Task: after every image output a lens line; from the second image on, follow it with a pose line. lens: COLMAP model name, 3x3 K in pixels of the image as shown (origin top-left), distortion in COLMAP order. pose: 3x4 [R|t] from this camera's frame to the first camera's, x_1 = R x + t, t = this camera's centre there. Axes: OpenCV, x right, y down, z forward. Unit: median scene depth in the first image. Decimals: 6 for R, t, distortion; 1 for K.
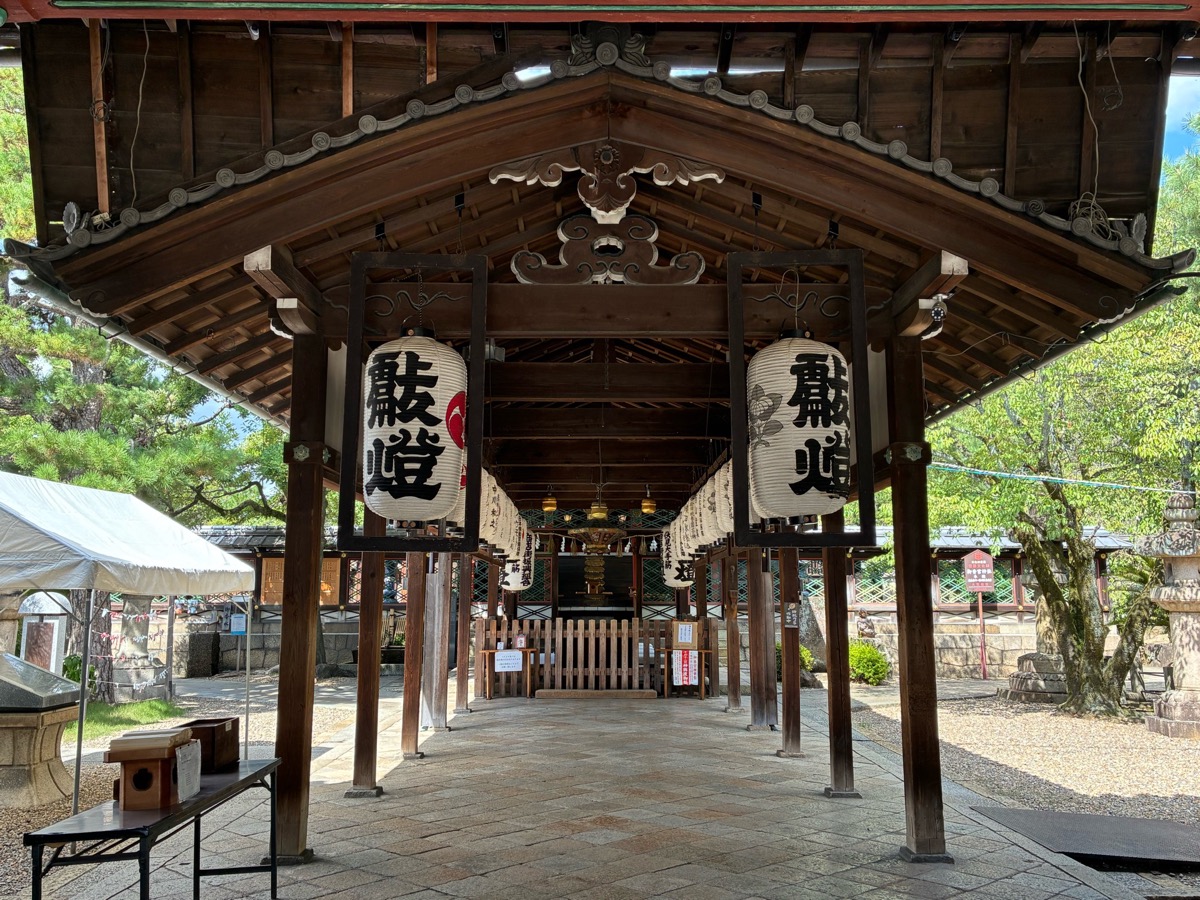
lens RADIAL K [[924.8, 0, 600.0], [0, 924.8, 440.2], [0, 0, 1]] dist [0.054020, -0.061543]
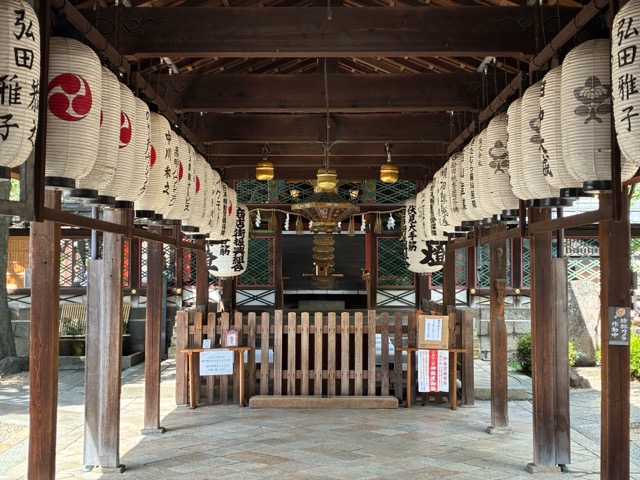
lens RADIAL K [[493.3, 0, 320.0], [0, 493.3, 234.8], [0, 0, 1]] dist [0.054020, -0.061543]
pose [[0.999559, -0.000090, -0.029687, 0.005543], [0.003960, 0.991464, 0.130318, 0.069143], [0.029422, -0.130378, 0.991028, 0.578516]]
